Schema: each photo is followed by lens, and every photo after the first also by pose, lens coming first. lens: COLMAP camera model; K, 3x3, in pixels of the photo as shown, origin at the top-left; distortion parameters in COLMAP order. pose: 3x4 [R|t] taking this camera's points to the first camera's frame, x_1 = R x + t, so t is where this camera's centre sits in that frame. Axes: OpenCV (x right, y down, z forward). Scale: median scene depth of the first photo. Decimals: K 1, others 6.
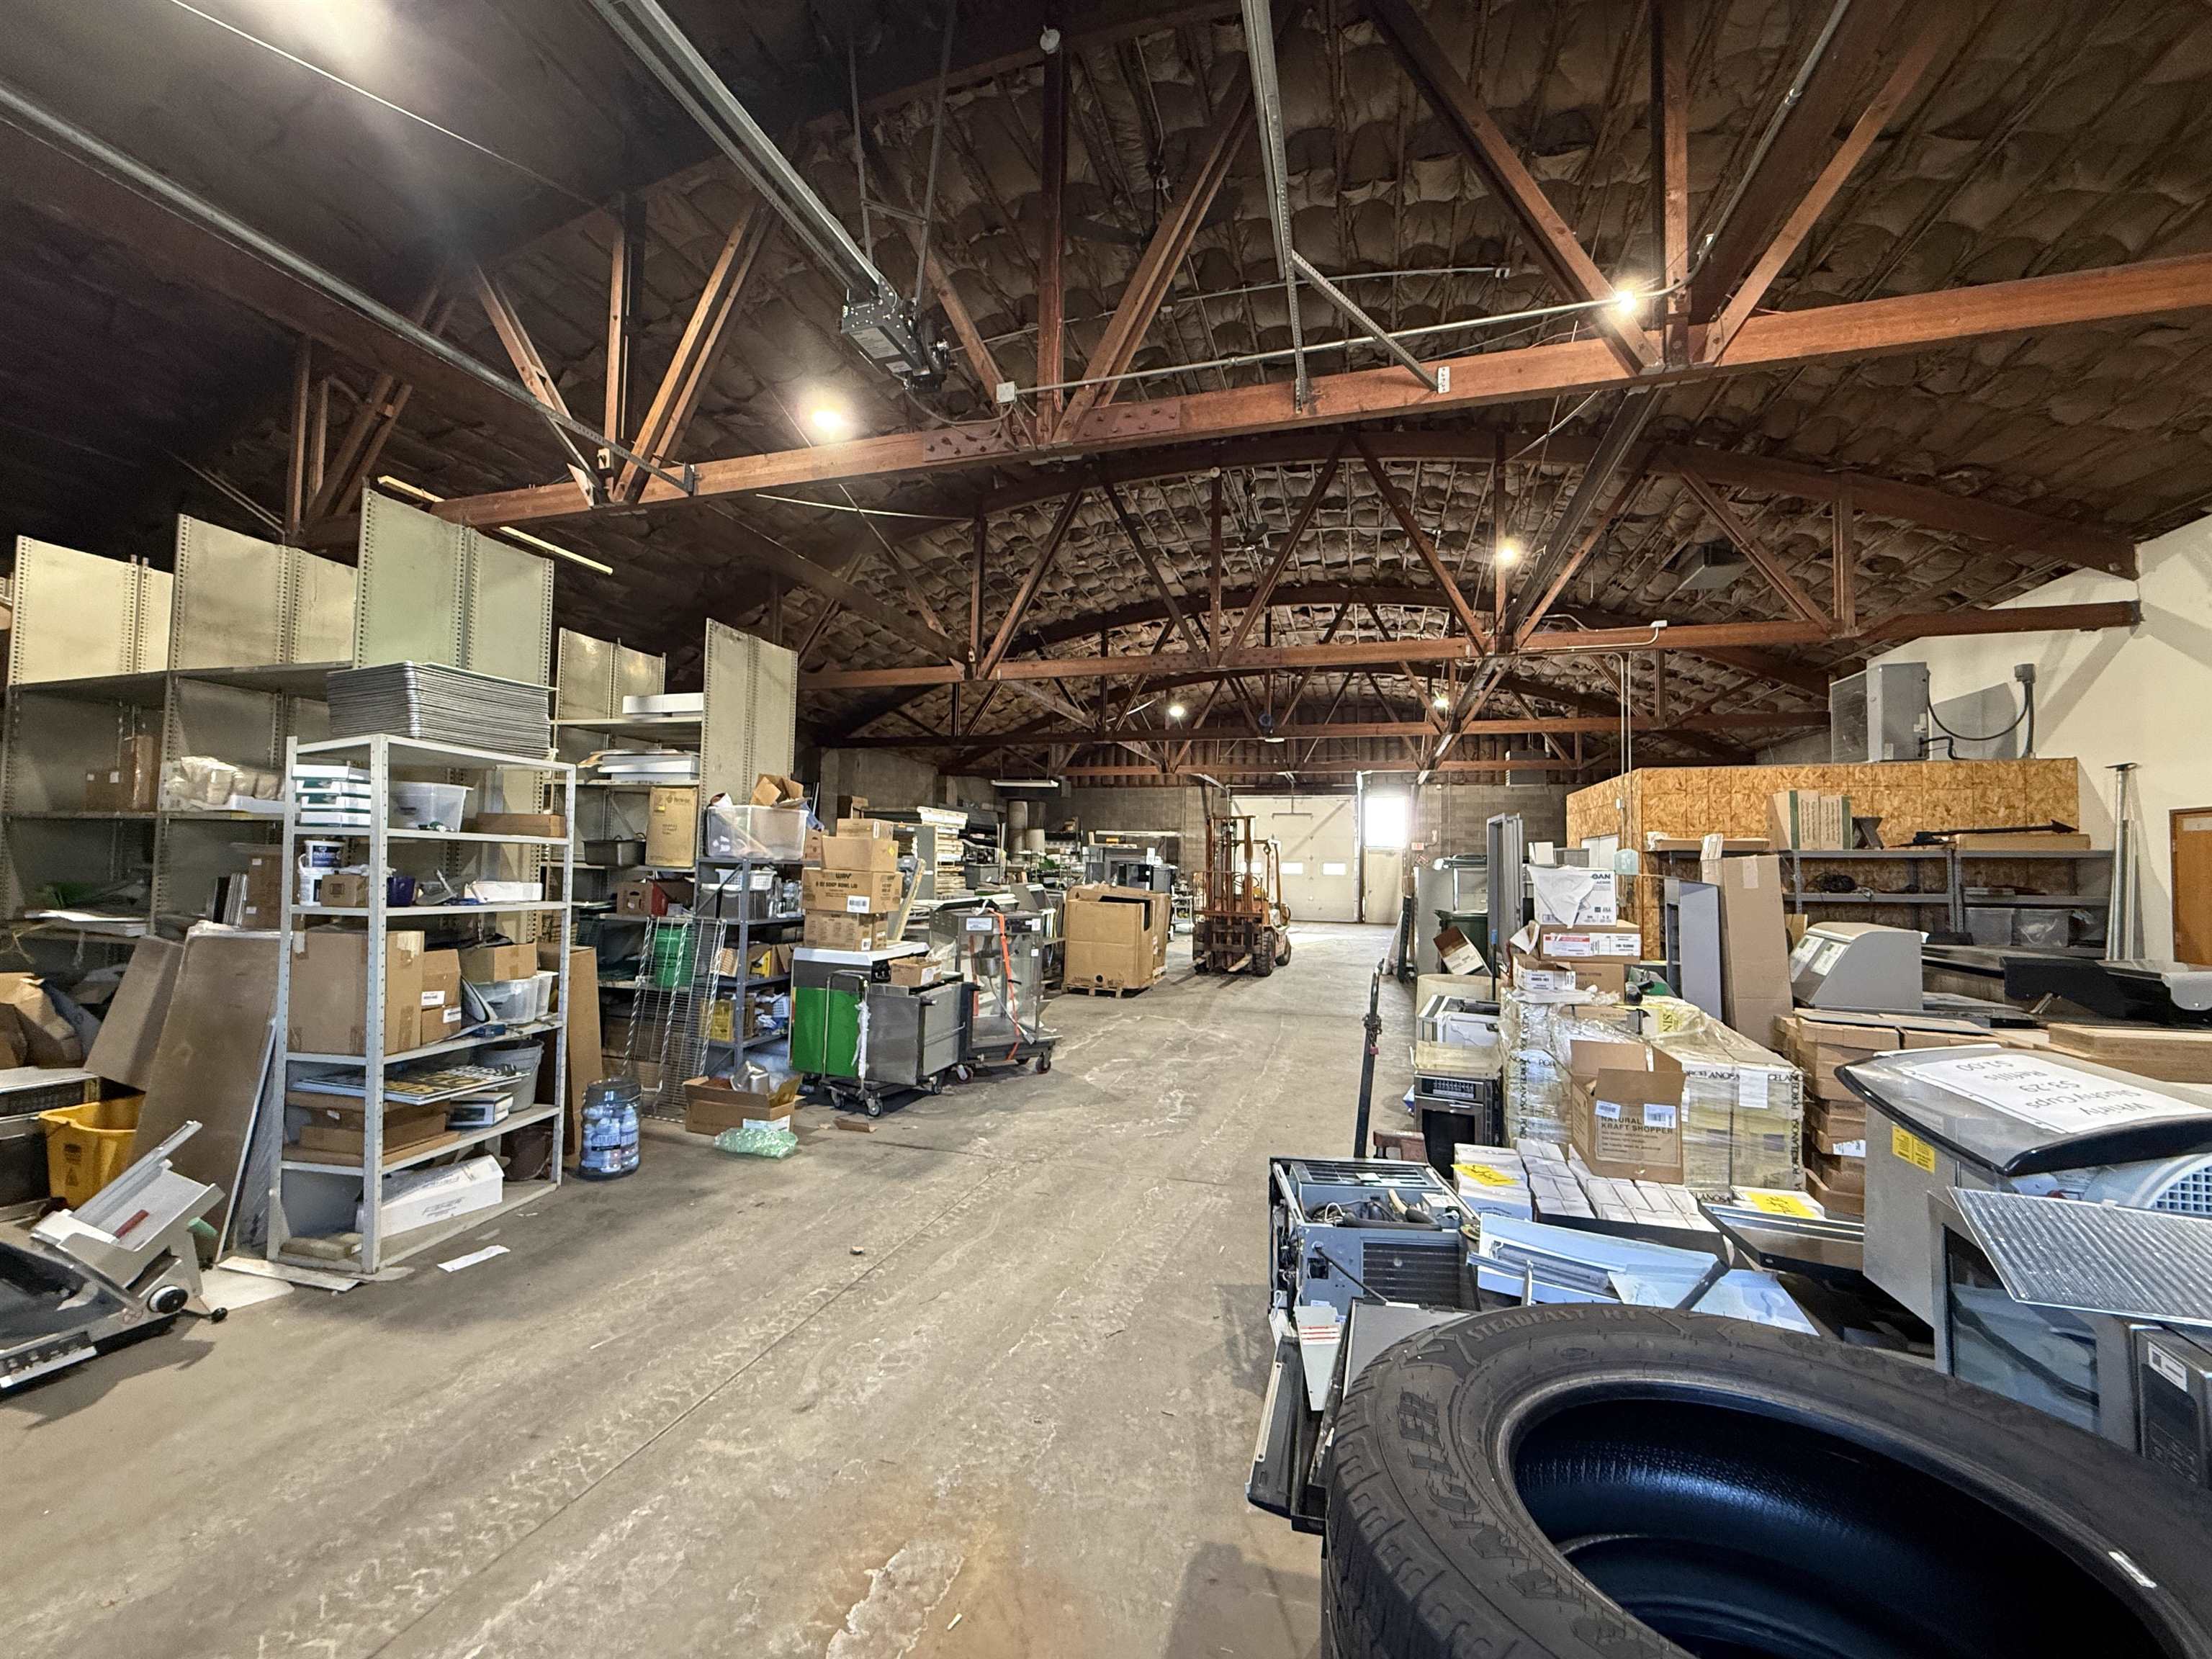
lens RADIAL K [[875.6, 0, 1098.1], [0, 875.6, 830.3], [0, 0, 1]] dist [0.002860, -0.000171]
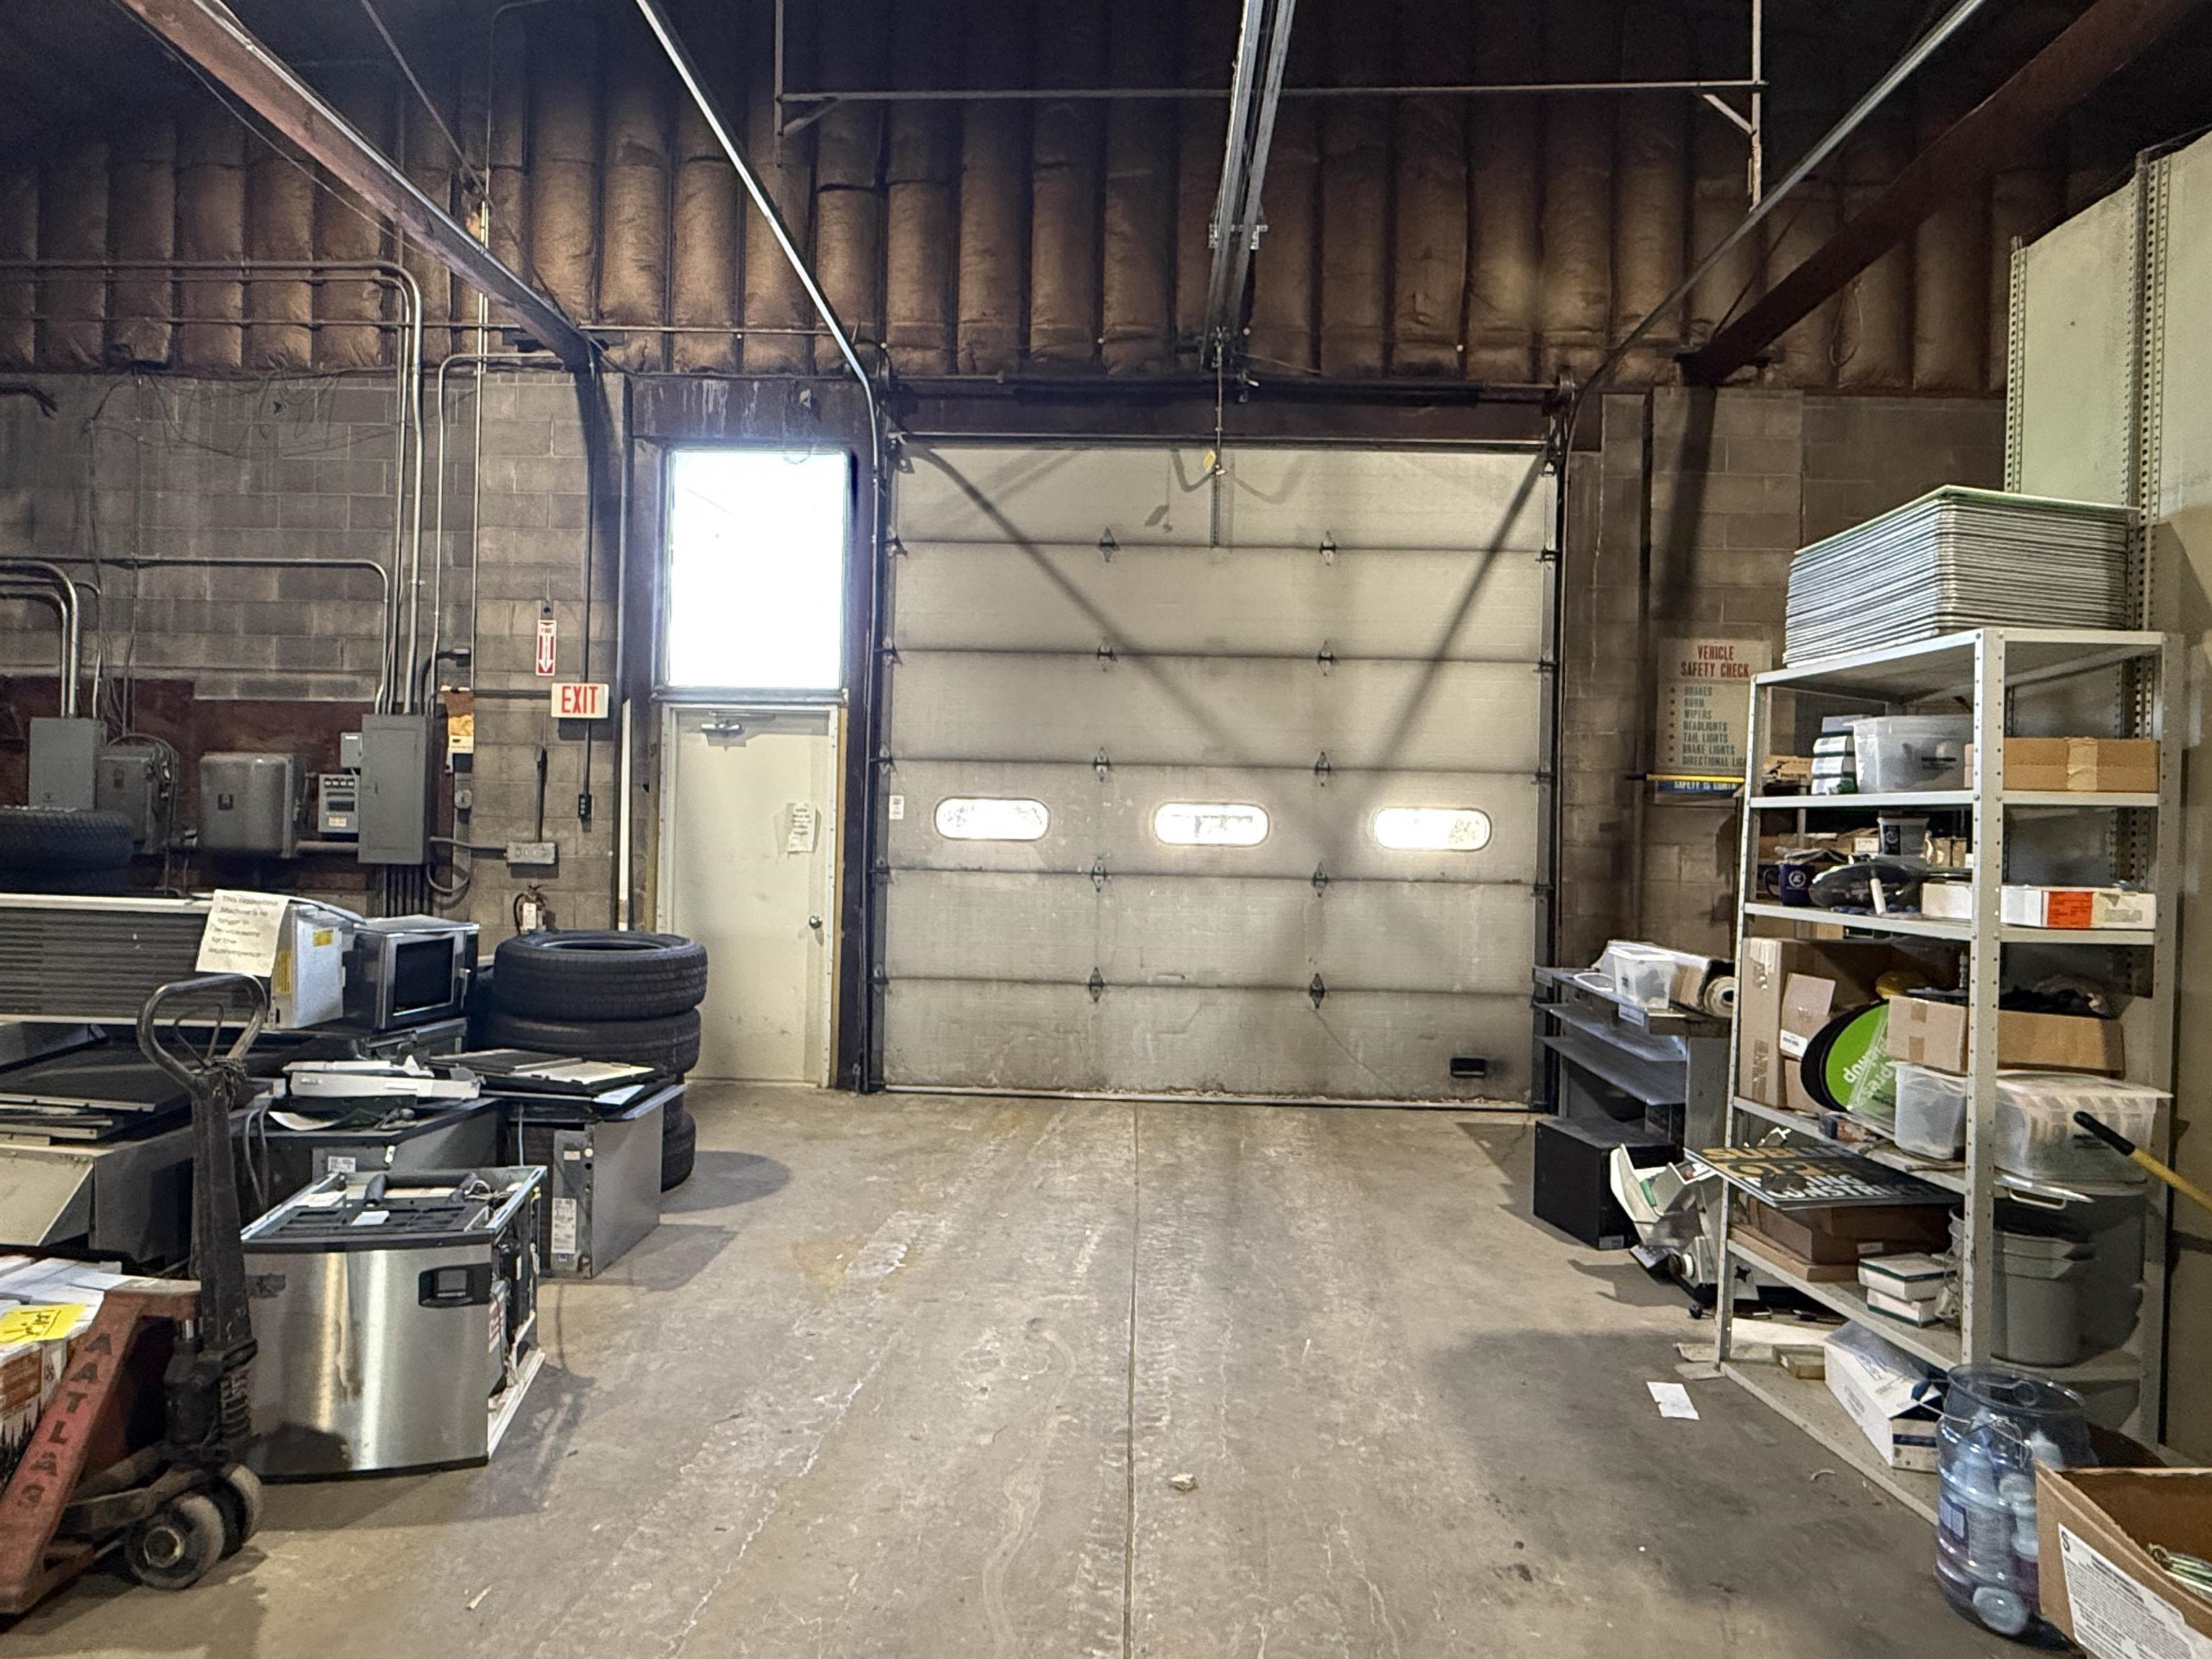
lens RADIAL K [[1286.1, 0, 1107.1], [0, 1286.1, 835.6], [0, 0, 1]] dist [0.007280, 0.000173]
pose [[-0.962594, -0.039610, -0.268037, 0.013274], [-0.028352, 0.998551, -0.045745, 0.059693], [0.269460, -0.036435, -0.962322, 1.180874]]
